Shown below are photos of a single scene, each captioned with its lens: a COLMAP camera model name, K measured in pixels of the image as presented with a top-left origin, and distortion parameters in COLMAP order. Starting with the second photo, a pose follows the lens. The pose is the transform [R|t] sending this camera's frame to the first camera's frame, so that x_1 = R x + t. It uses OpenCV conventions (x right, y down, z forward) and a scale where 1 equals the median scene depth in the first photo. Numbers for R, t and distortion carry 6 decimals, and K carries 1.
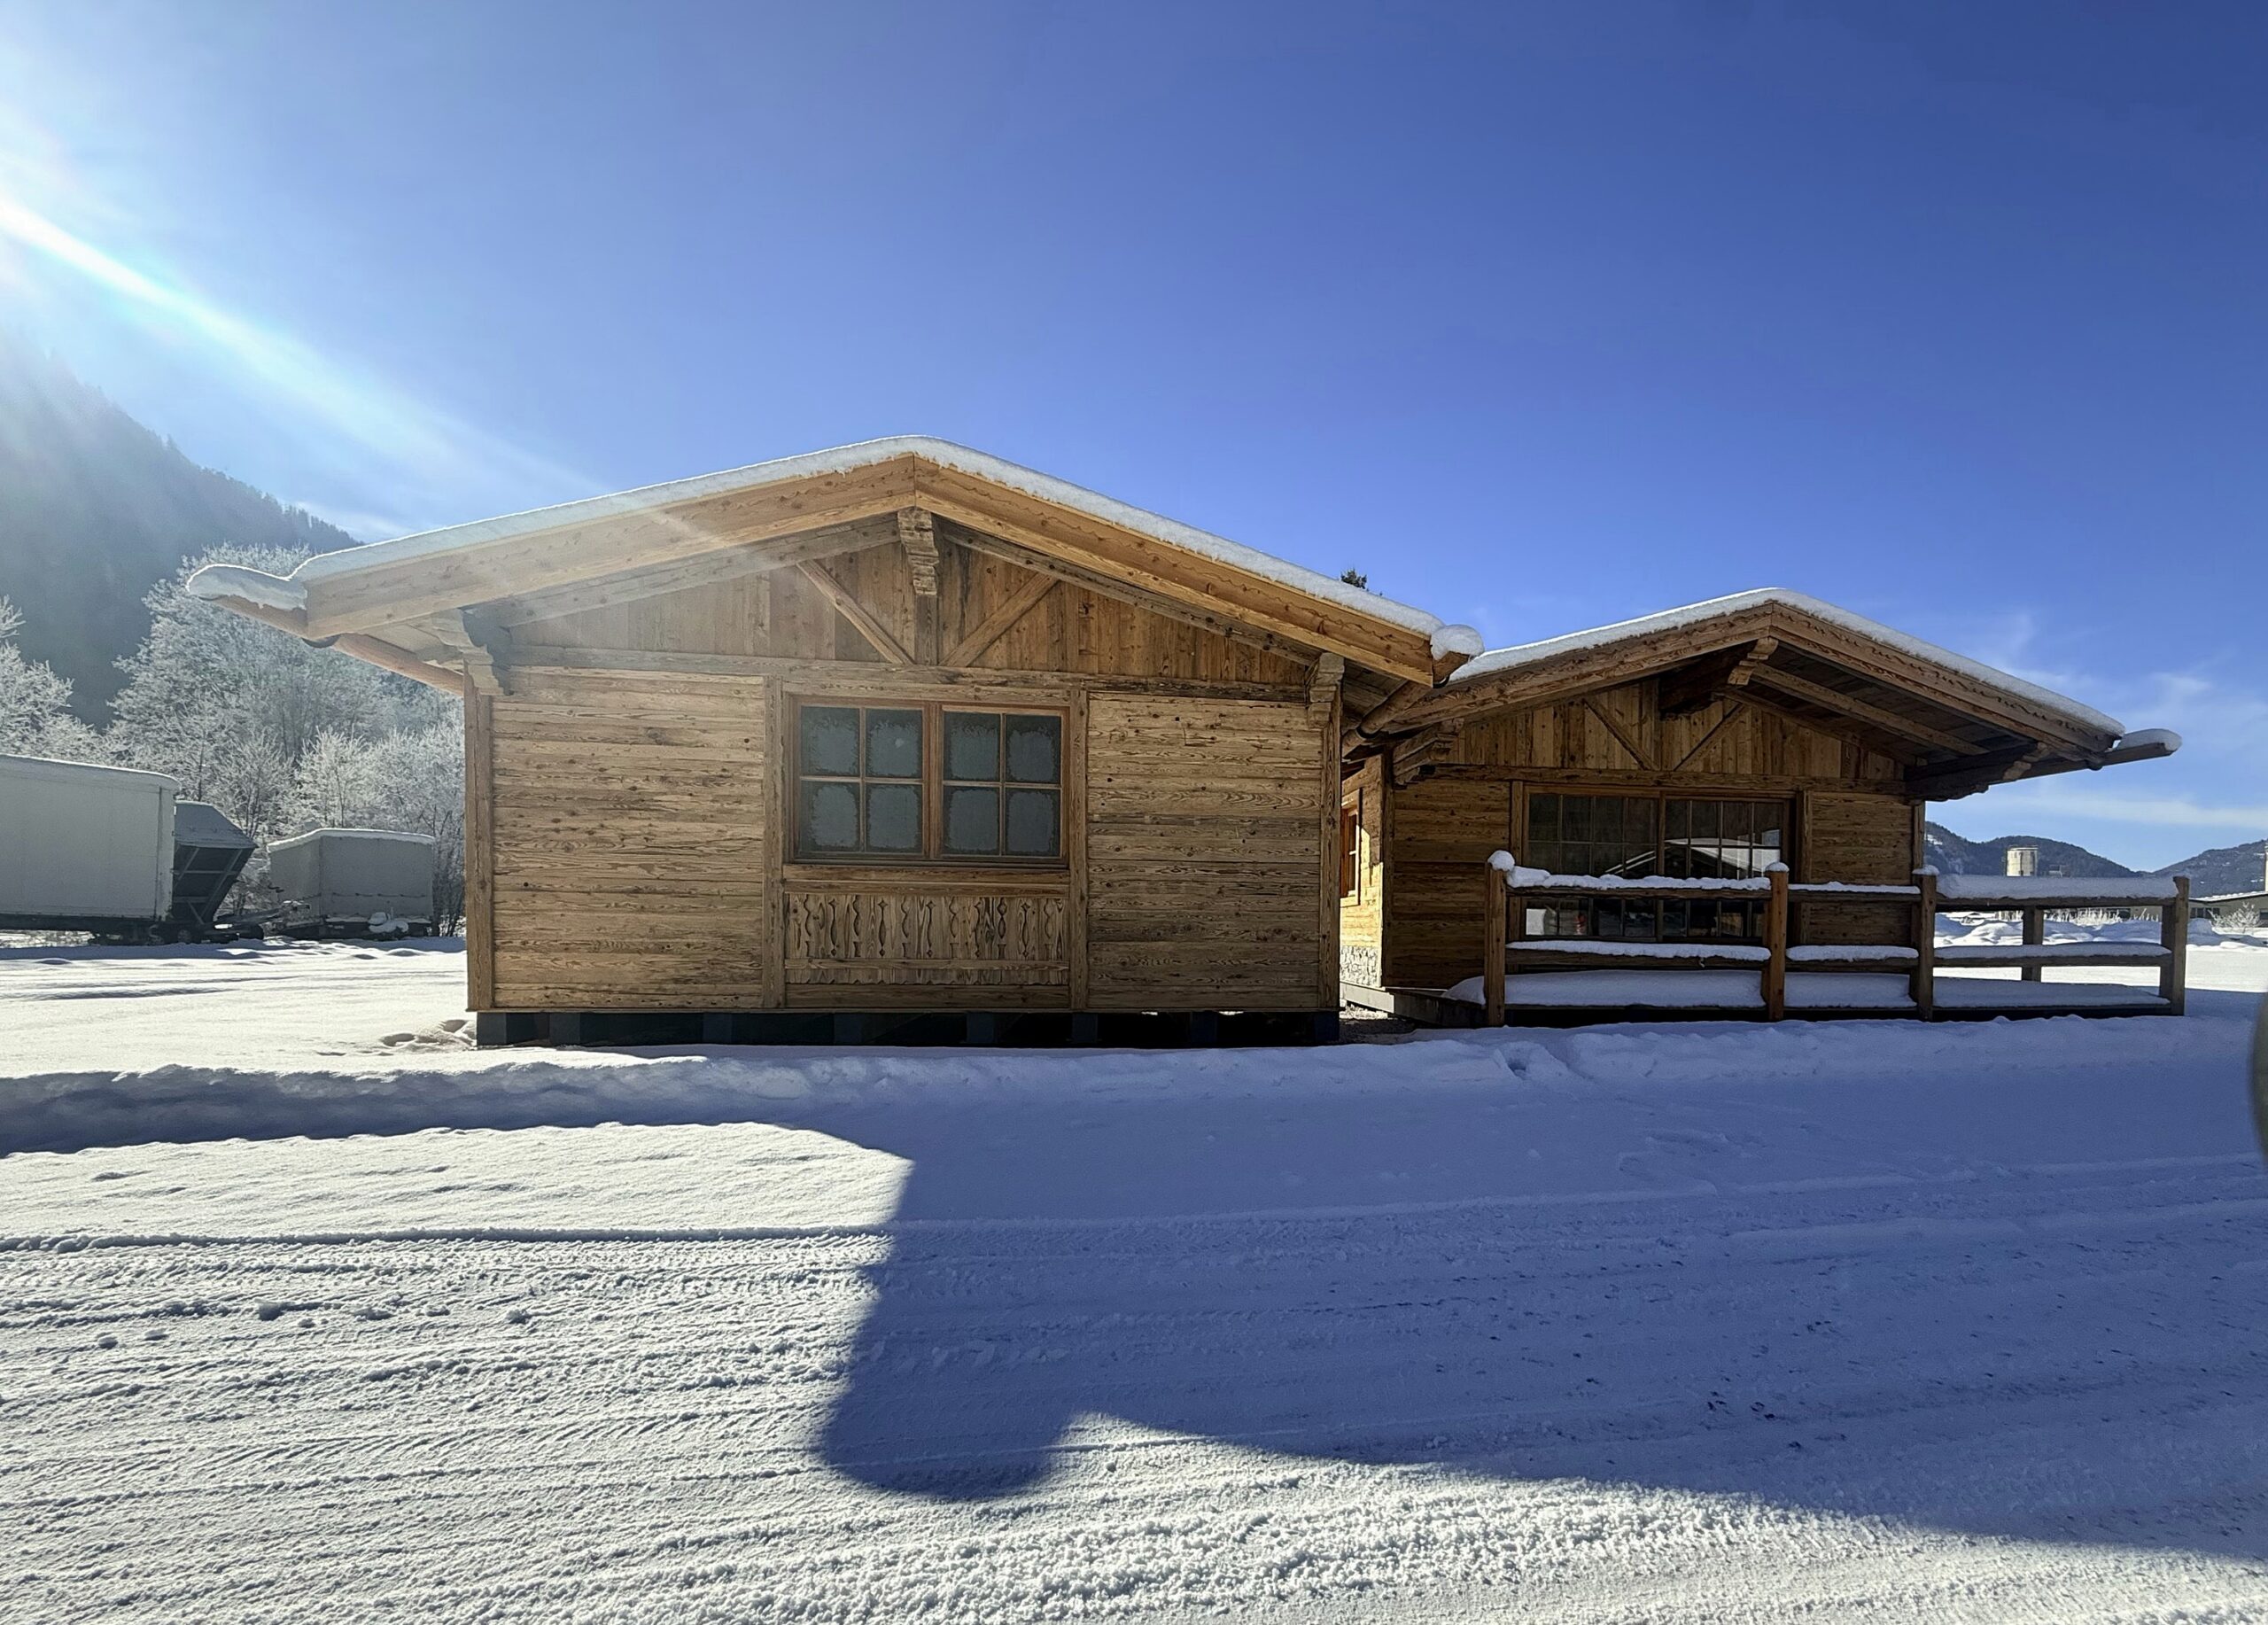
lens RADIAL K [[1206.8, 0, 1134.2], [0, 1206.8, 948.1], [0, 0, 1]] dist [-0.000840, 0.002500]
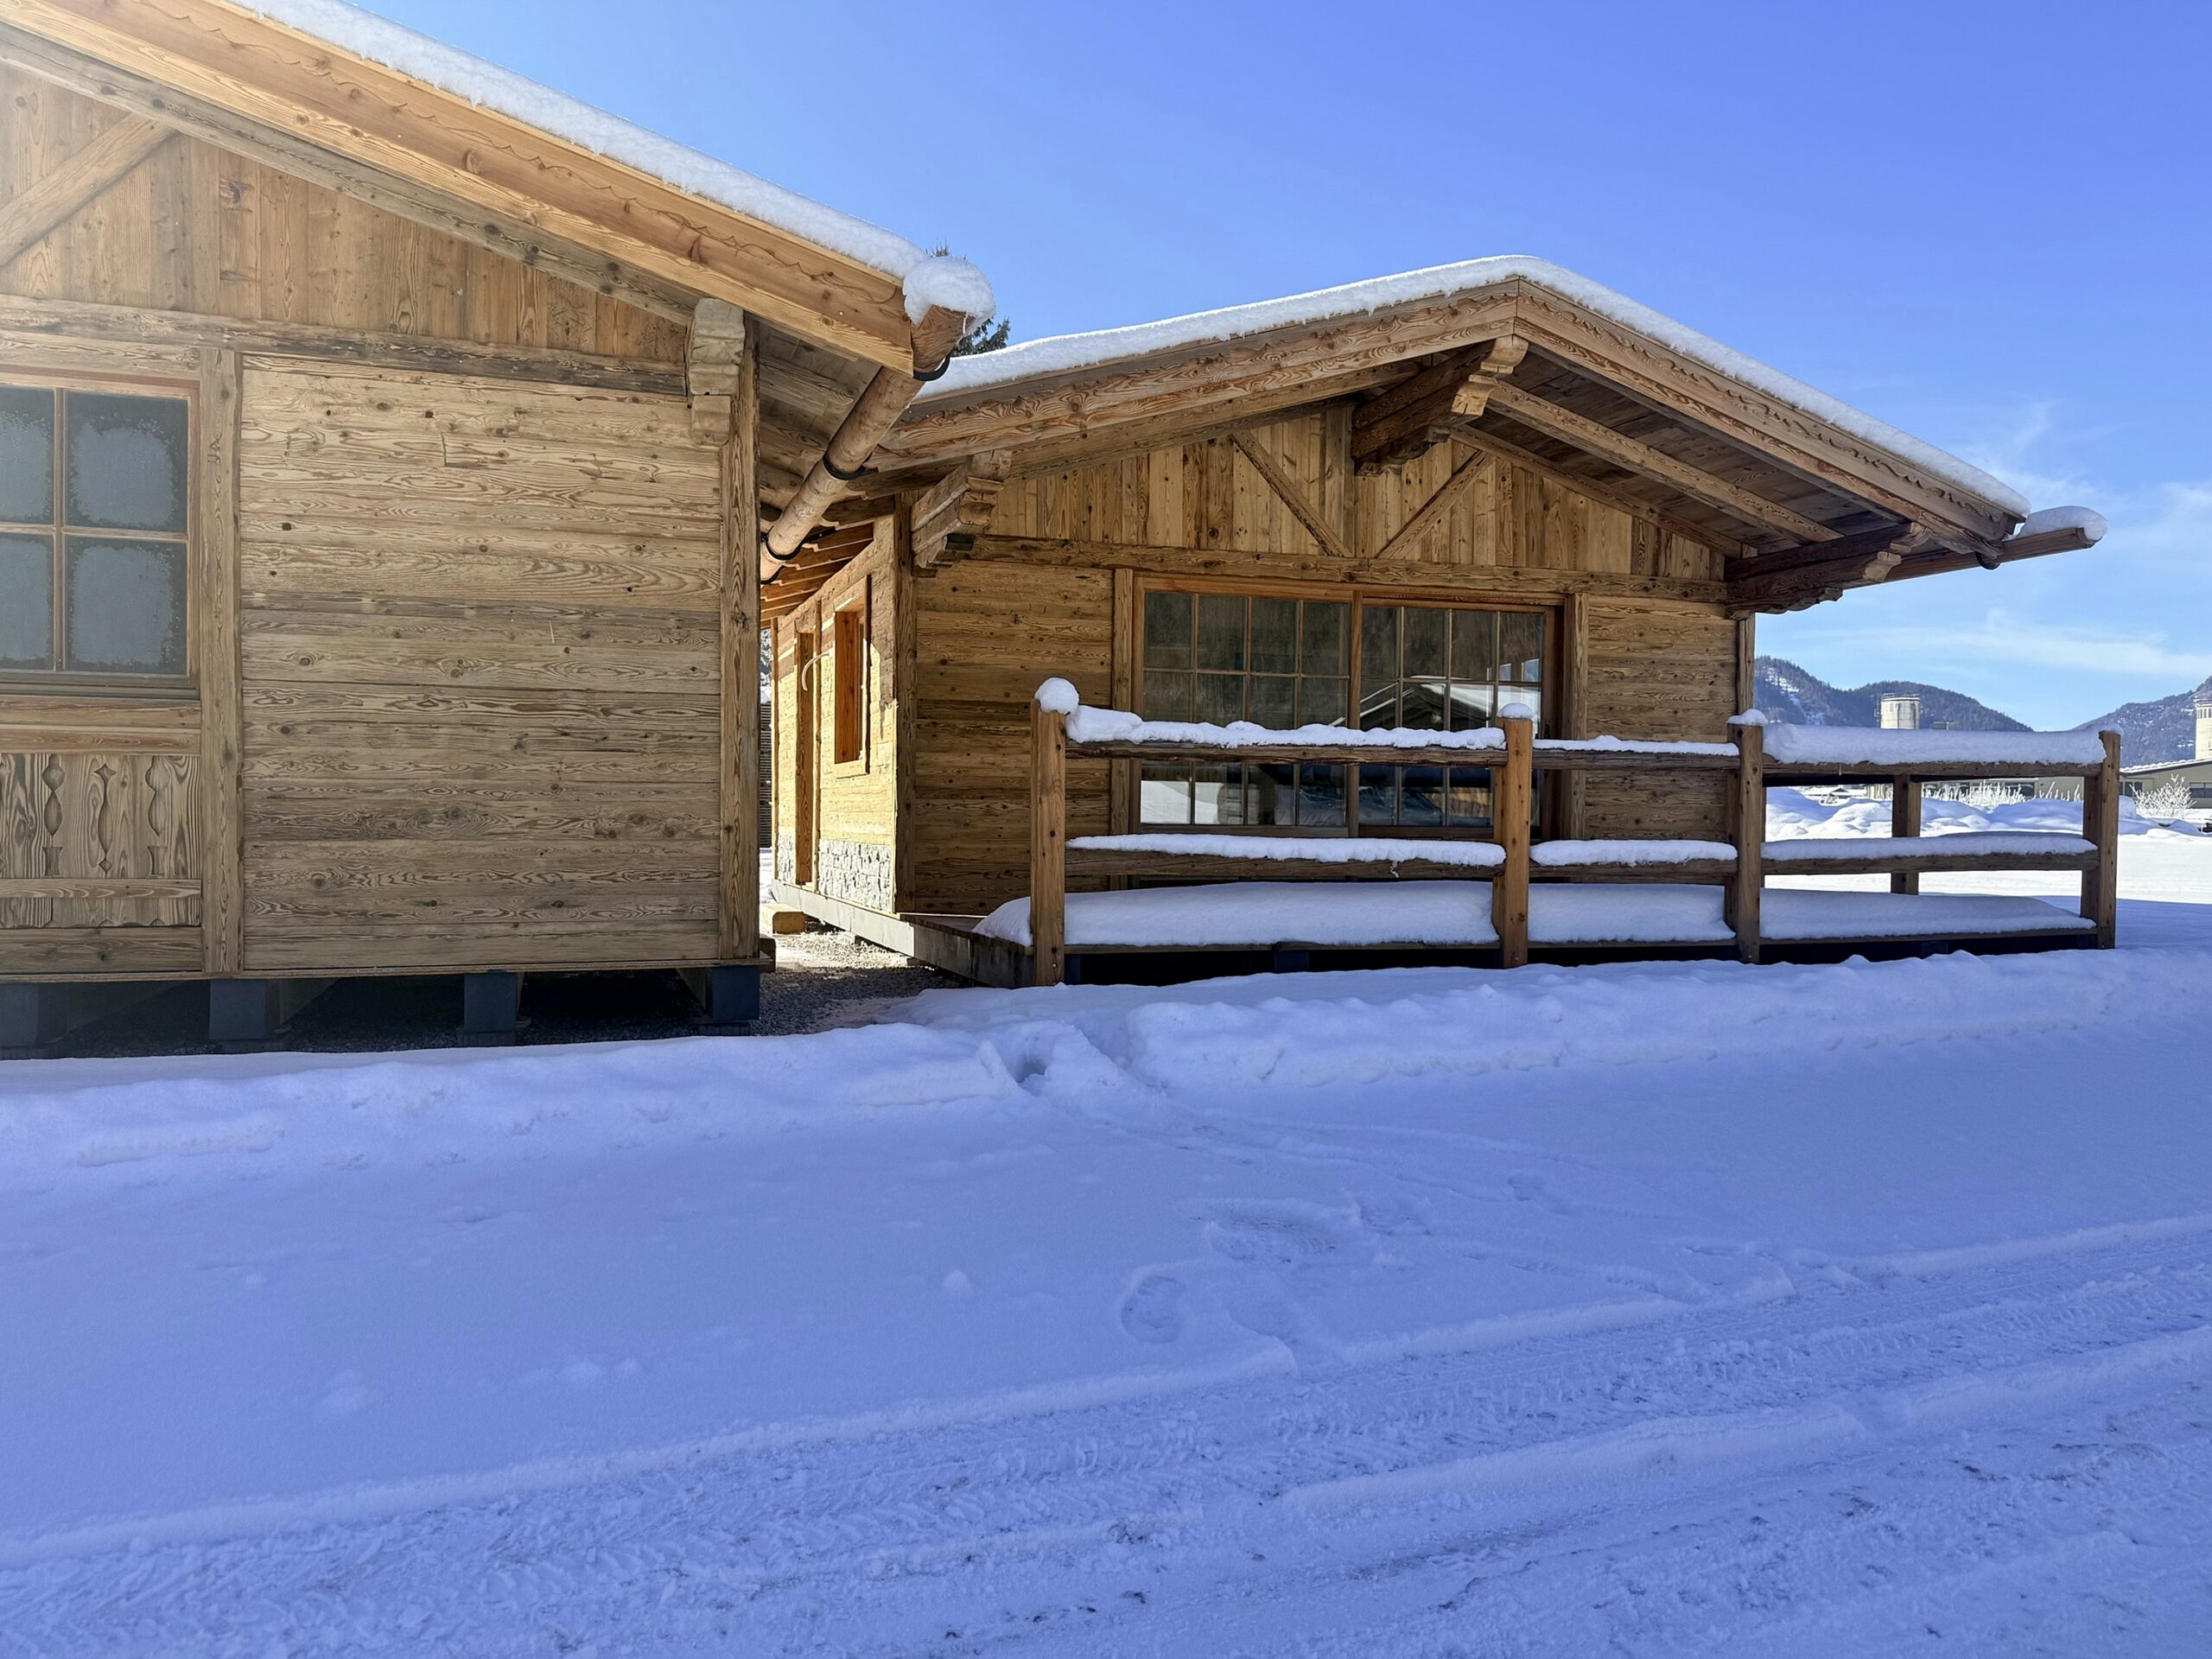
lens RADIAL K [[1601.2, 0, 1106.0], [0, 1601.2, 829.5], [0, 0, 1]] dist [0.049630, -0.069111]
pose [[0.985219, -0.003623, 0.171261, 0.201694], [0.004435, 0.999981, -0.004363, -0.005283], [-0.171242, 0.005058, 0.985216, 0.256445]]
